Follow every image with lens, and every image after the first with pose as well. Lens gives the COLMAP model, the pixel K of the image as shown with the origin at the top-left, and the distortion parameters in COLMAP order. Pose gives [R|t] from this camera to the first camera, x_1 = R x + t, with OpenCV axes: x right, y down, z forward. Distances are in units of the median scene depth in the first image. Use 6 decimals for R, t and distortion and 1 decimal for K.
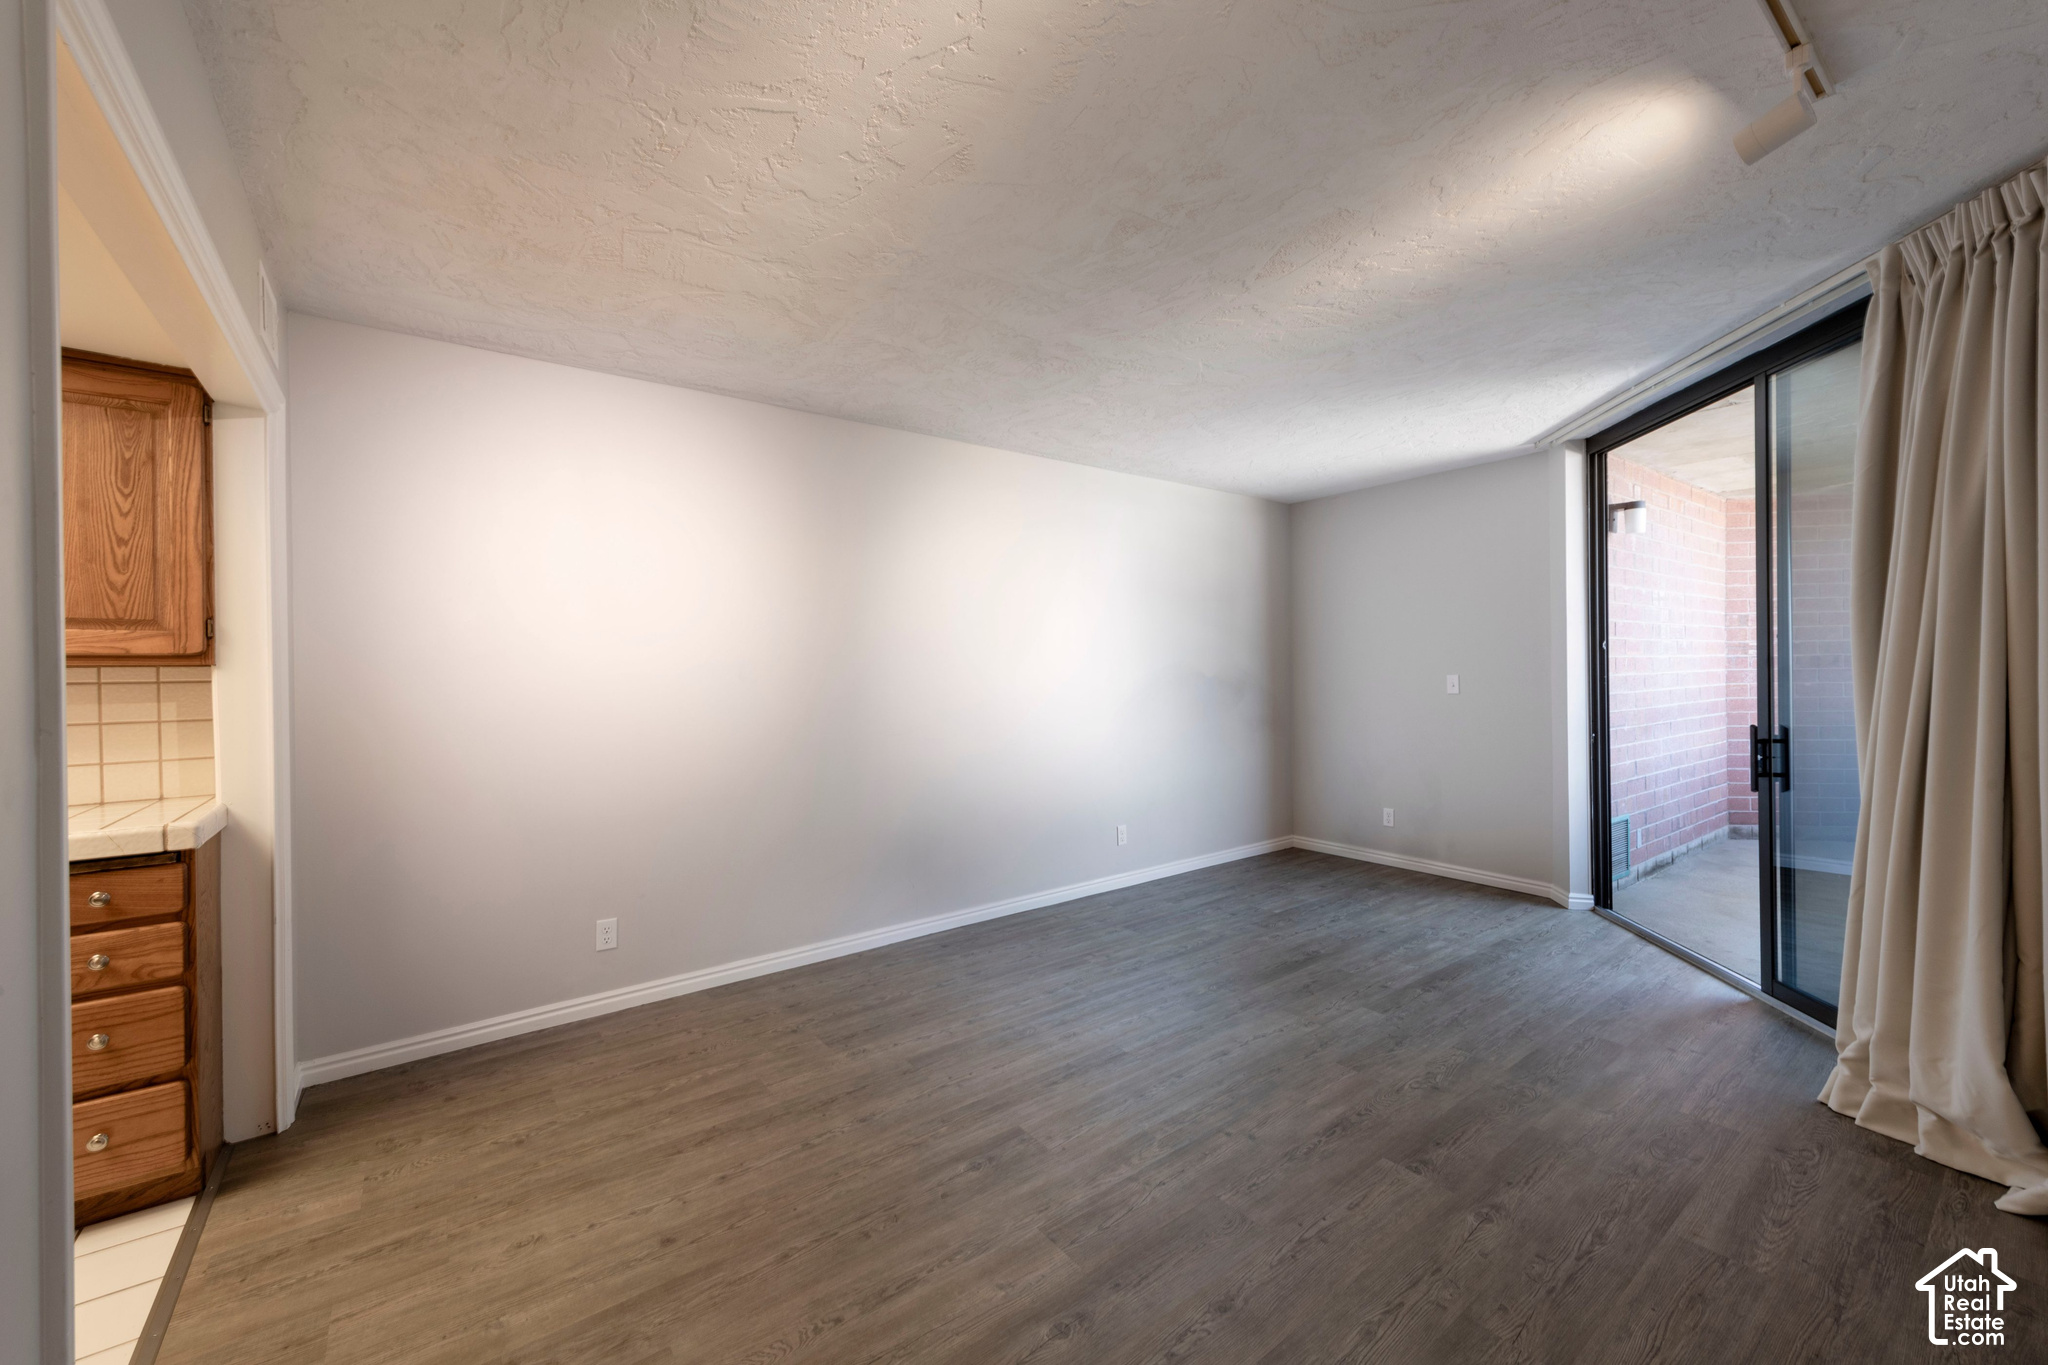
lens RADIAL K [[799.5, 0, 1068.8], [0, 799.5, 678.7], [0, 0, 1]] dist [0.007786, -0.000752]
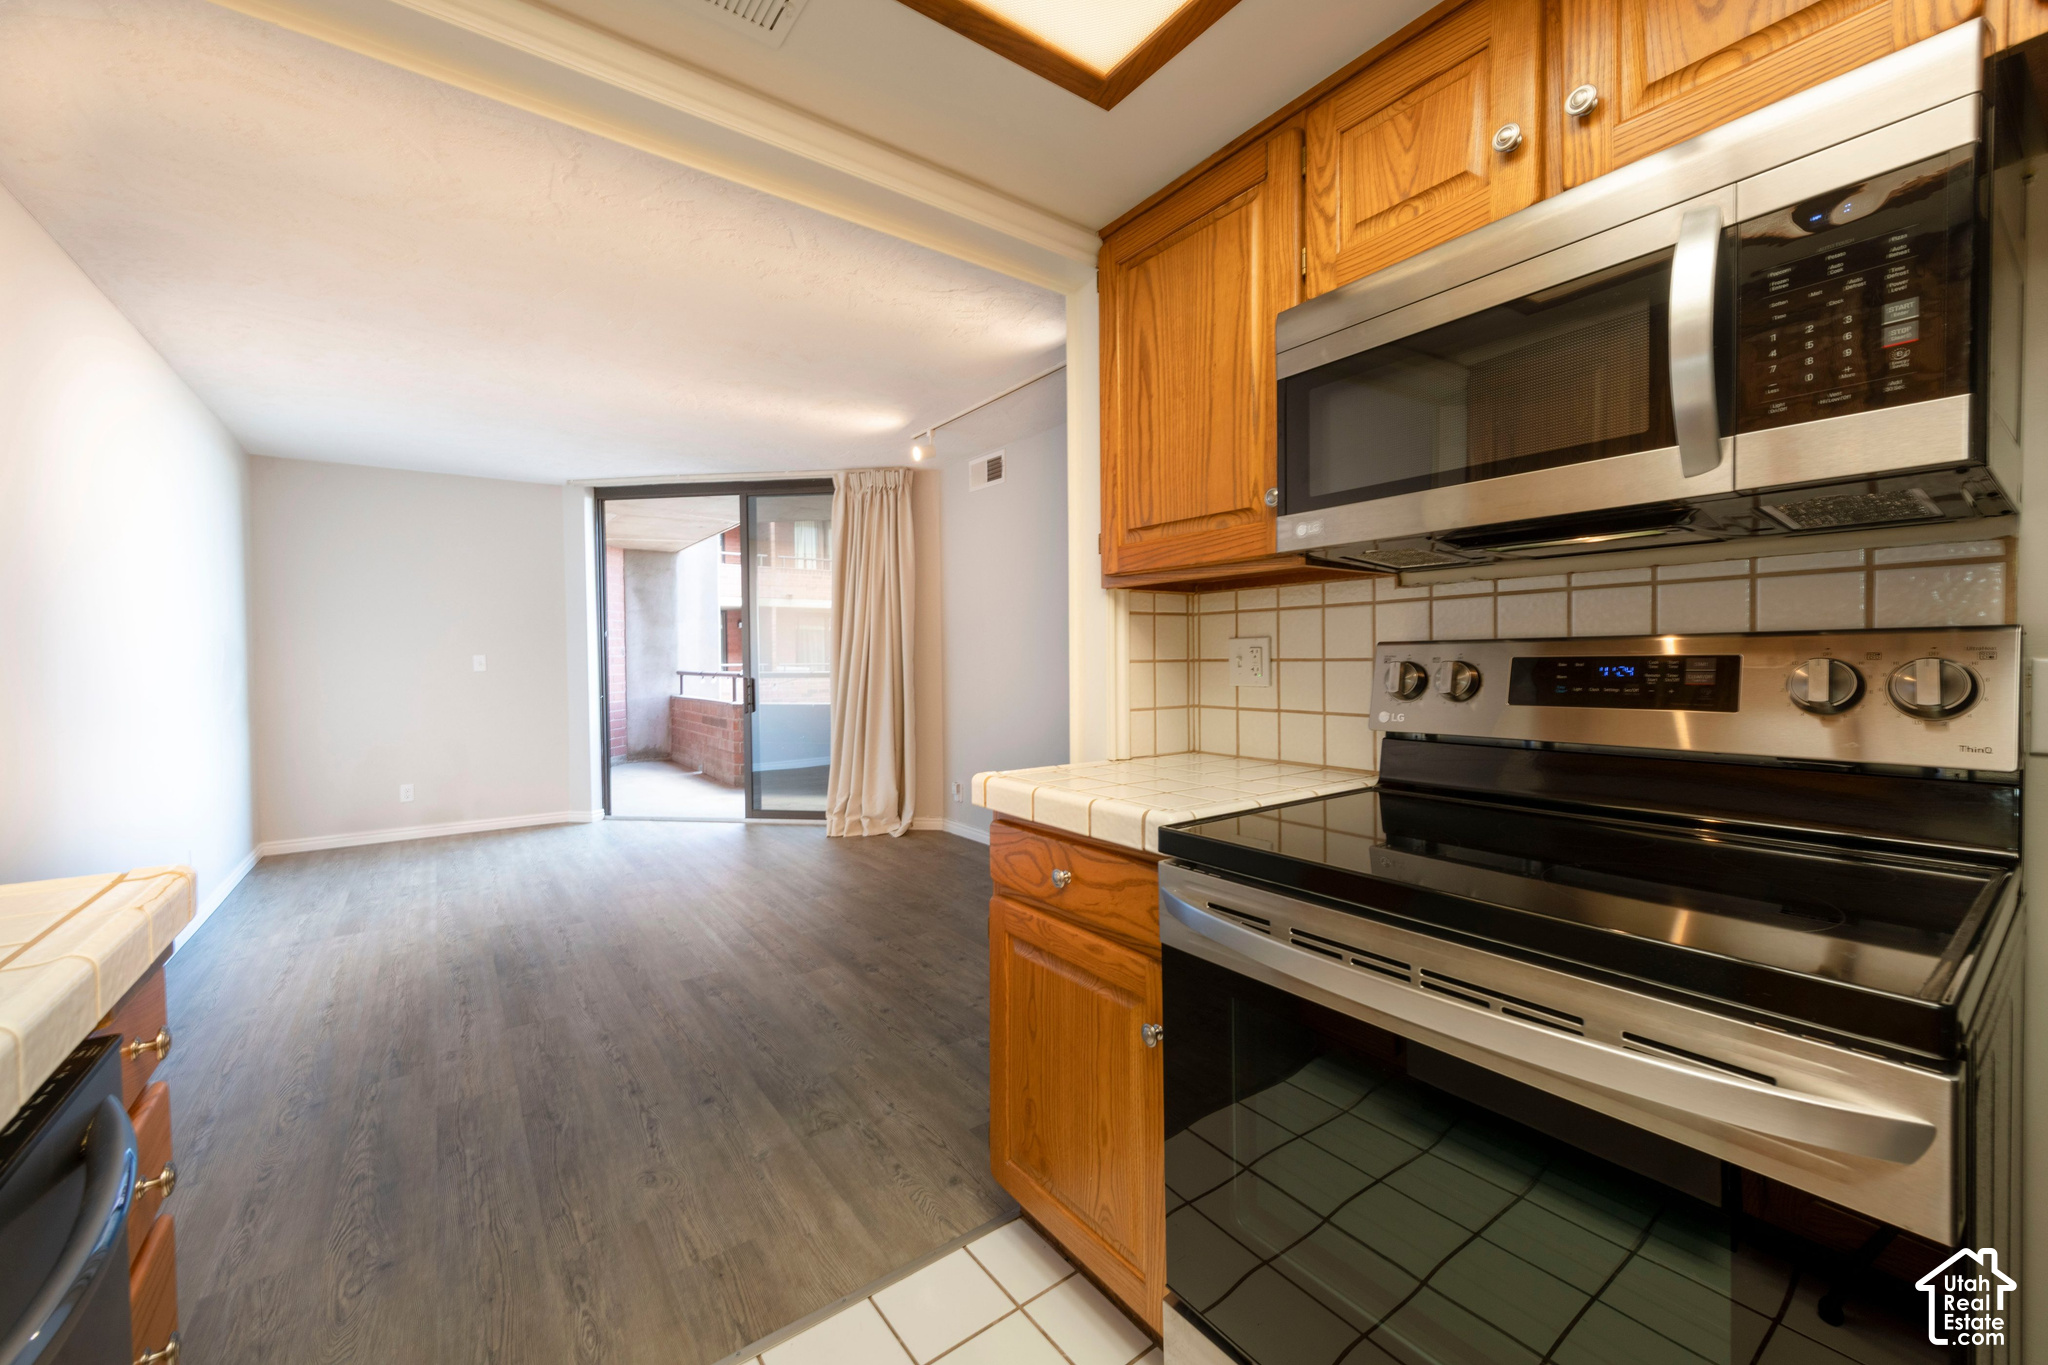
lens RADIAL K [[799.5, 0, 981.5], [0, 799.5, 670.1], [0, 0, 1]] dist [0.007786, -0.000752]
pose [[0.074982, -0.008106, 0.997152, -1.369742], [0.022742, 0.999721, 0.006417, 0.056142], [-0.996926, 0.022196, 0.075145, 0.413671]]
